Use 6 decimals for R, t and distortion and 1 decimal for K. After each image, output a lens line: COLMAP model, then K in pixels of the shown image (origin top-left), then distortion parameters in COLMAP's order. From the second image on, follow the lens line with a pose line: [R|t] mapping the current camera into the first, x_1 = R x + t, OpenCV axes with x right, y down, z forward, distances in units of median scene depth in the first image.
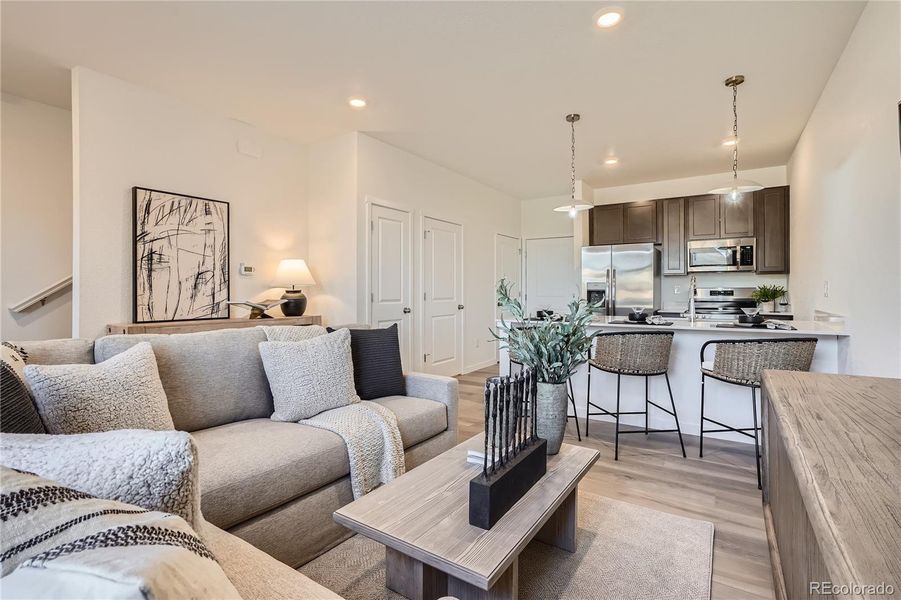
lens RADIAL K [[414.3, 0, 448.9], [0, 414.3, 293.4], [0, 0, 1]] dist [-0.012370, 0.000293]
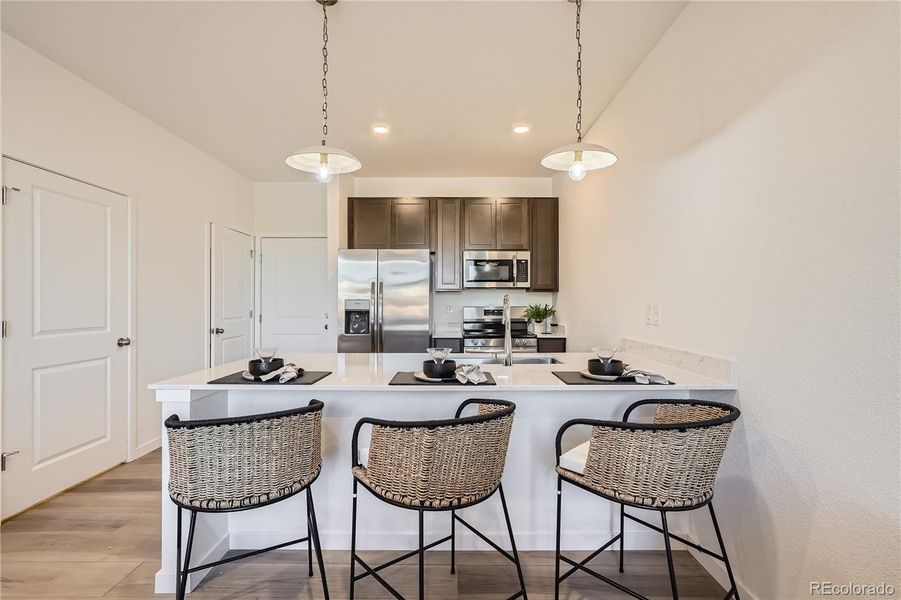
lens RADIAL K [[414.3, 0, 450.3], [0, 414.3, 298.1], [0, 0, 1]] dist [-0.012370, 0.000293]
pose [[0.837851, 0.007510, 0.545848, 0.114241], [0.002762, 0.999834, -0.017995, -0.018469], [-0.545892, 0.016585, 0.837691, 0.361692]]
